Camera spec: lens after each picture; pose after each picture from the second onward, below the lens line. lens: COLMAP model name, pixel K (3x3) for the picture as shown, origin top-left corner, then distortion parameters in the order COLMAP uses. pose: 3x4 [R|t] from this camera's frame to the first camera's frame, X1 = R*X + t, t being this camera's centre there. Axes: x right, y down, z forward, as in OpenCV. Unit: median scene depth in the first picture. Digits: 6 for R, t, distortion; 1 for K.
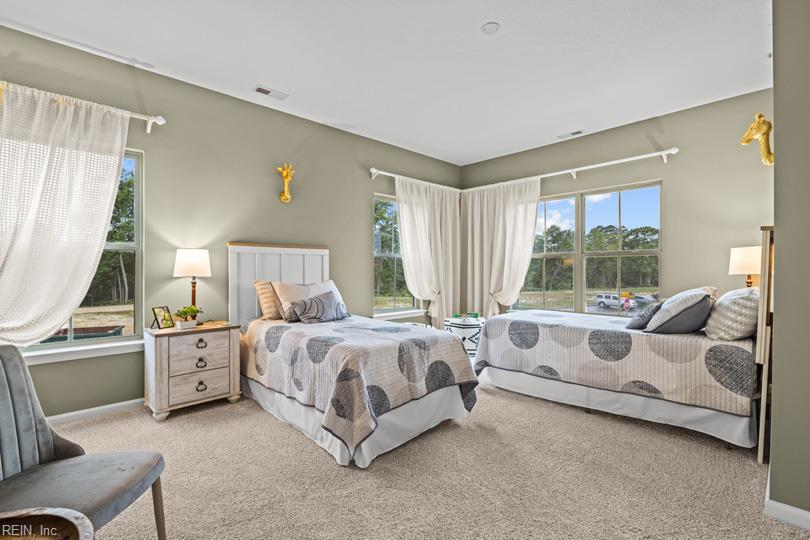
lens RADIAL K [[359.7, 0, 405.0], [0, 359.7, 270.0], [0, 0, 1]] dist [-0.003351, 0.000672]
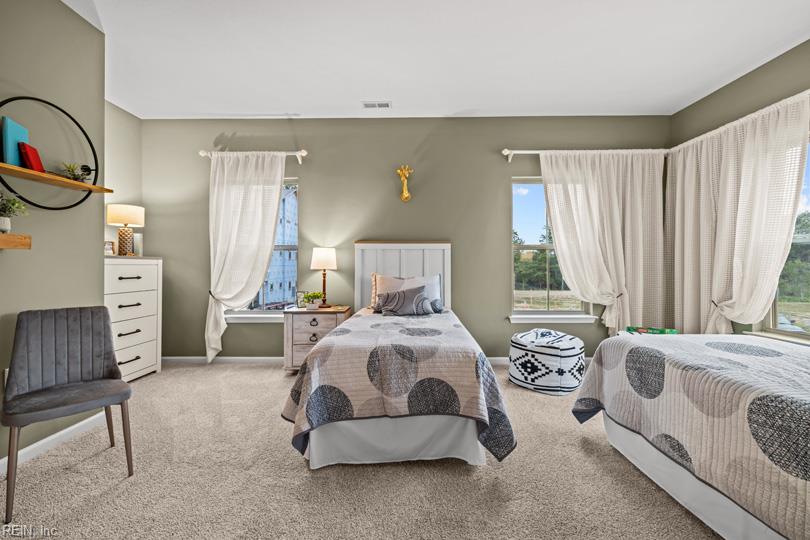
lens RADIAL K [[334.7, 0, 399.6], [0, 334.7, 266.2], [0, 0, 1]] dist [-0.001378, 0.000122]
pose [[0.723244, 0.003581, -0.690583, 0.427381], [-0.001775, 0.999993, 0.003326, 0.002789], [0.690590, -0.001180, 0.723246, 0.327204]]
